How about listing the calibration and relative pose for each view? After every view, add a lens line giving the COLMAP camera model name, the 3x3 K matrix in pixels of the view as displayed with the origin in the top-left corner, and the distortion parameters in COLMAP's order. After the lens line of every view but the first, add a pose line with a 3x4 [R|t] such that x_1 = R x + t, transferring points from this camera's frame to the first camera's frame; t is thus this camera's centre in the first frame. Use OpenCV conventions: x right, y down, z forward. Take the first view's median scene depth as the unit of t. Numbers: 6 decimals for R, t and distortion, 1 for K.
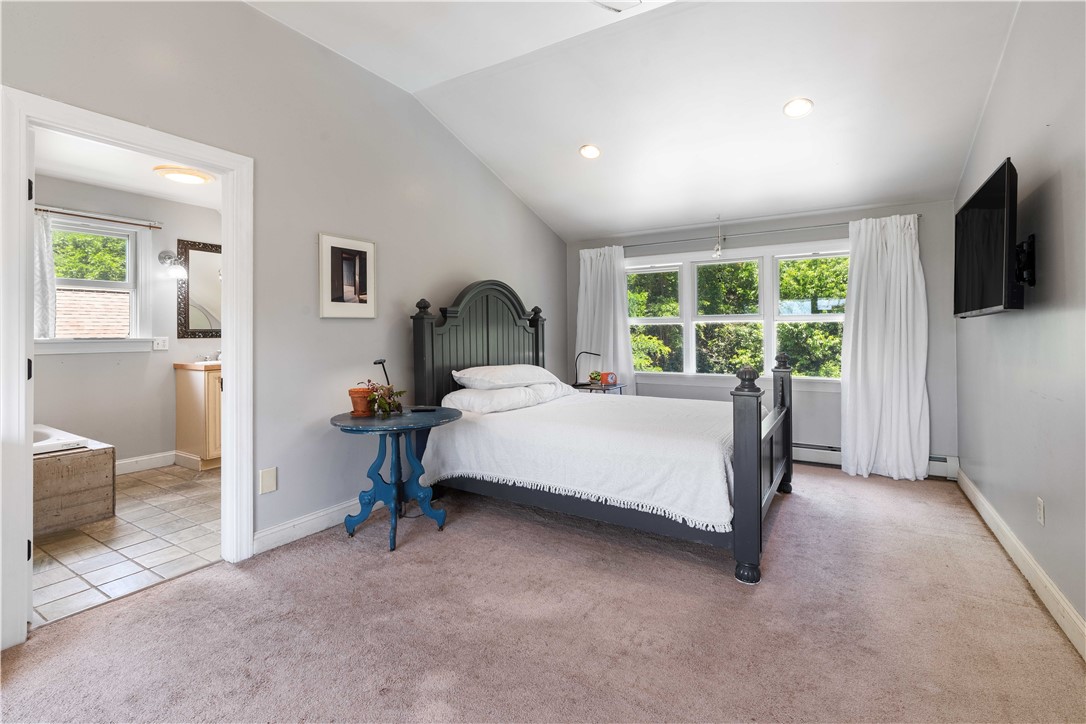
lens RADIAL K [[501.5, 0, 540.7], [0, 501.5, 326.7], [0, 0, 1]] dist [0.000421, 0.000069]
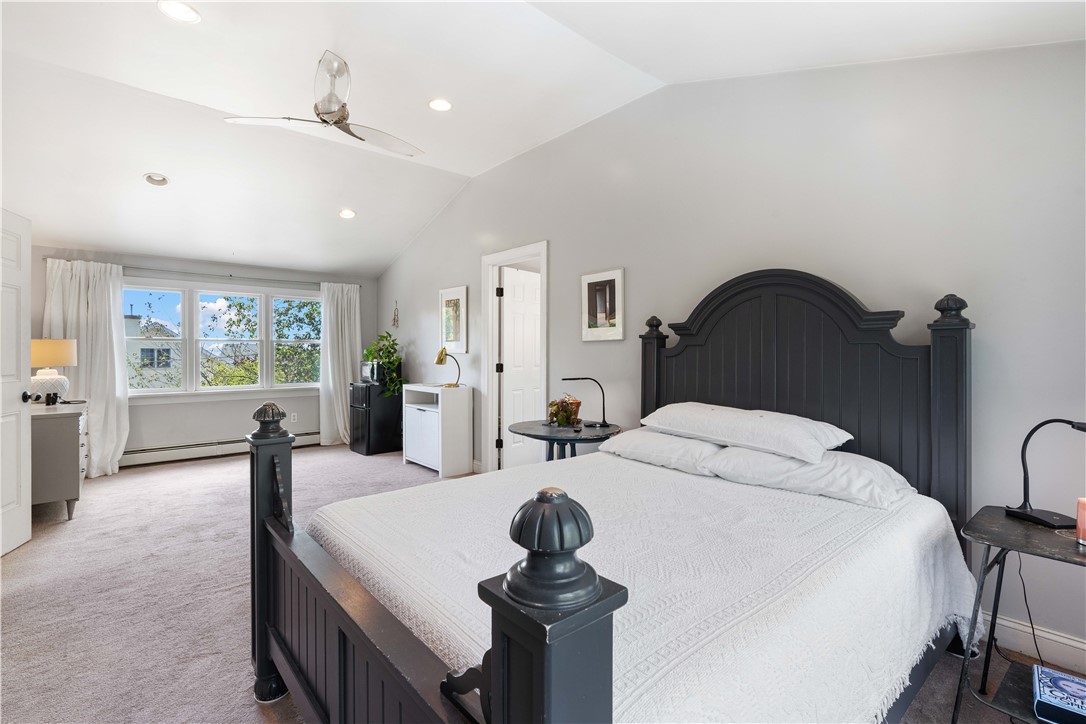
lens RADIAL K [[493.6, 0, 543.0], [0, 493.6, 349.4], [0, 0, 1]] dist [0.000883, 0.000045]
pose [[-0.303497, 0.001671, -0.952831, 0.723549], [0.011052, 0.999937, -0.001767, 0.002748], [0.952768, -0.011066, -0.303497, 1.191497]]
